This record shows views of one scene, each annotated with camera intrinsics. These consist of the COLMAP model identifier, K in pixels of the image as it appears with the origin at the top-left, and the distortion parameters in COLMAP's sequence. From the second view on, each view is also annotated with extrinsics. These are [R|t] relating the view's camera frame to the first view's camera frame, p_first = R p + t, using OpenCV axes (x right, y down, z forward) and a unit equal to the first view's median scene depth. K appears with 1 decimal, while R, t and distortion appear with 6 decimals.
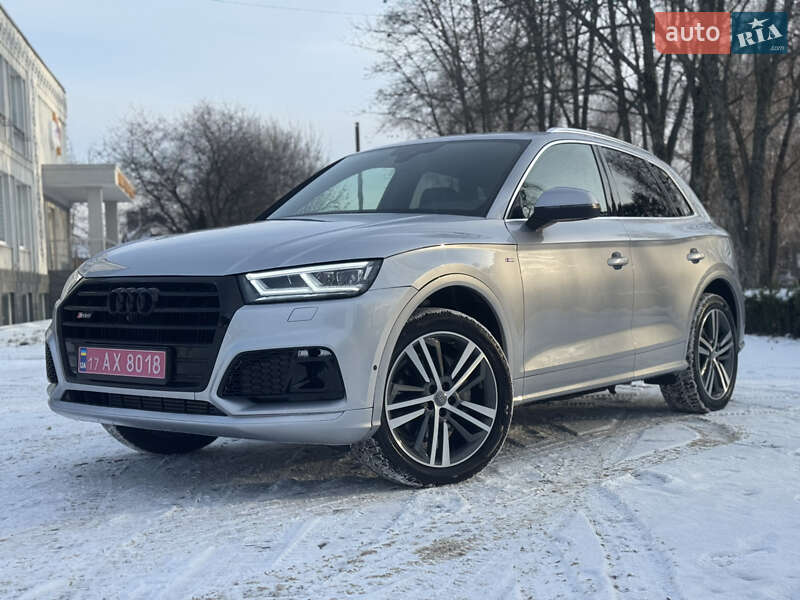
lens RADIAL K [[1111.4, 0, 400.1], [0, 1111.4, 299.3], [0, 0, 1]] dist [0.120008, 0.000000]
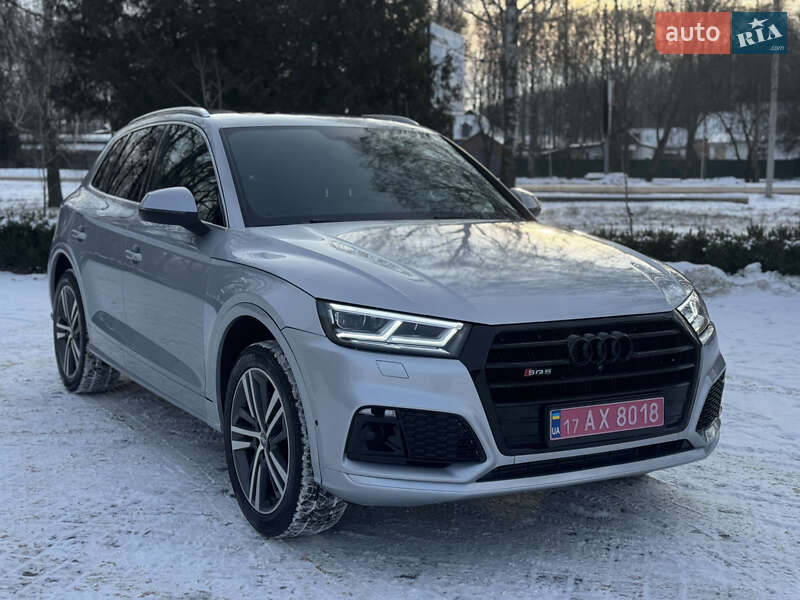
lens RADIAL K [[1111.4, 0, 404.2], [0, 1111.4, 300.6], [0, 0, 1]] dist [0.120008, 0.000000]
pose [[0.369192, -0.103897, 0.923527, -1.081749], [-0.002038, 0.993638, 0.112600, -0.131701], [-0.929351, -0.043453, 0.366632, 0.800432]]
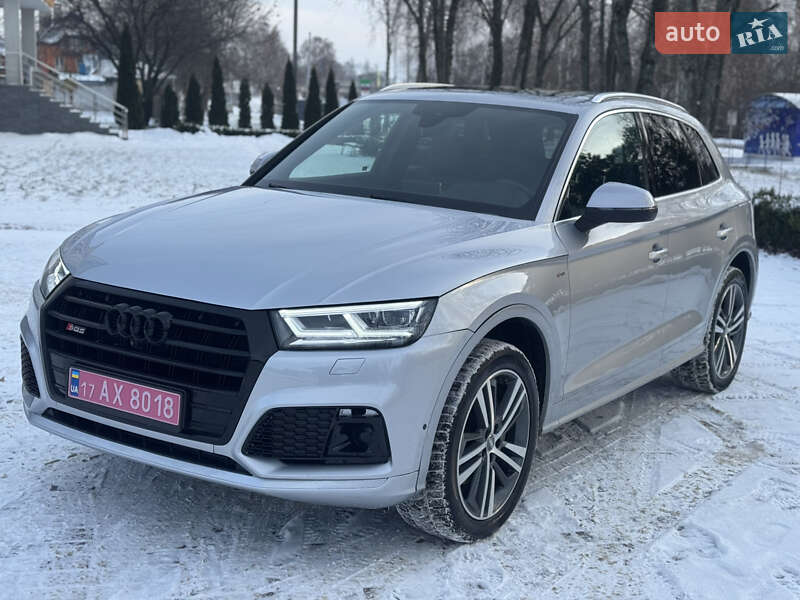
lens RADIAL K [[1111.4, 0, 421.7], [0, 1111.4, 294.9], [0, 0, 1]] dist [0.120008, 0.000000]
pose [[0.993879, 0.053726, 0.096528, -0.105331], [-0.067947, 0.986247, 0.150663, -0.158726], [-0.087106, -0.156300, 0.983861, 0.142696]]
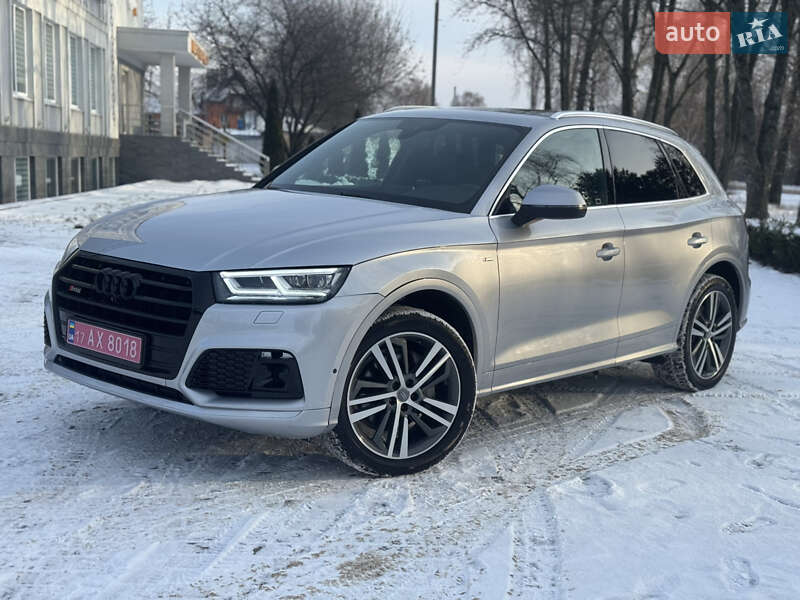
lens RADIAL K [[1111.4, 0, 400.5], [0, 1111.4, 302.2], [0, 0, 1]] dist [0.120008, 0.000000]
pose [[0.995123, 0.078960, -0.059127, 0.089224], [-0.071408, 0.990147, 0.120457, -0.124313], [0.068056, -0.115648, 0.990956, -0.032753]]
